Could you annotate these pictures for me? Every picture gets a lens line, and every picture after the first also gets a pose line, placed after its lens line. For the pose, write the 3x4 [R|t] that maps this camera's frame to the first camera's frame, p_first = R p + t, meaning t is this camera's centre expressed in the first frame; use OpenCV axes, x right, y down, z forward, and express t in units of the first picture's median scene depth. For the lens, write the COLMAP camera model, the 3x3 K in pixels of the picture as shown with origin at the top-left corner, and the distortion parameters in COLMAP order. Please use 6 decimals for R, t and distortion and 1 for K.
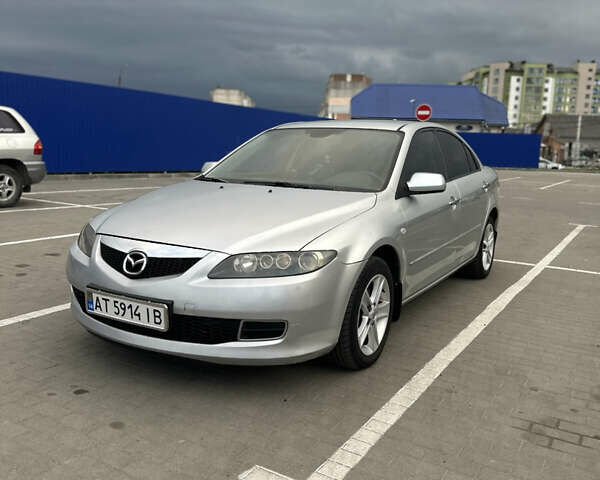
lens RADIAL K [[563.0, 0, 300.0], [0, 563.0, 240.0], [0, 0, 1]] dist [0.110879, -0.210596]
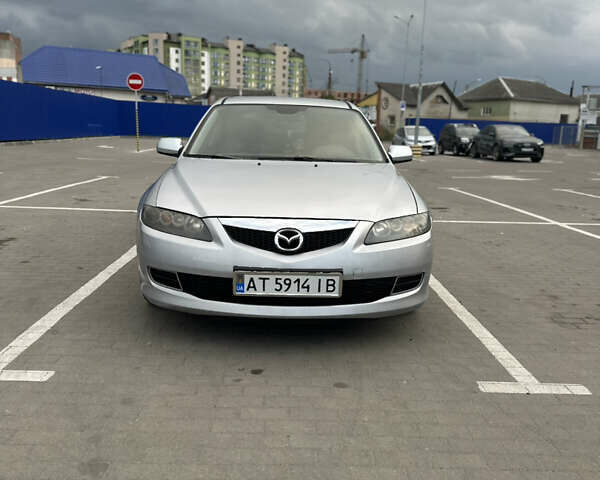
lens RADIAL K [[563.0, 0, 300.0], [0, 563.0, 240.0], [0, 0, 1]] dist [0.110879, -0.210596]
pose [[0.840055, -0.110099, 0.531212, -0.542125], [0.082478, 0.993727, 0.075531, -0.023172], [-0.536195, -0.019637, 0.843865, 0.077324]]
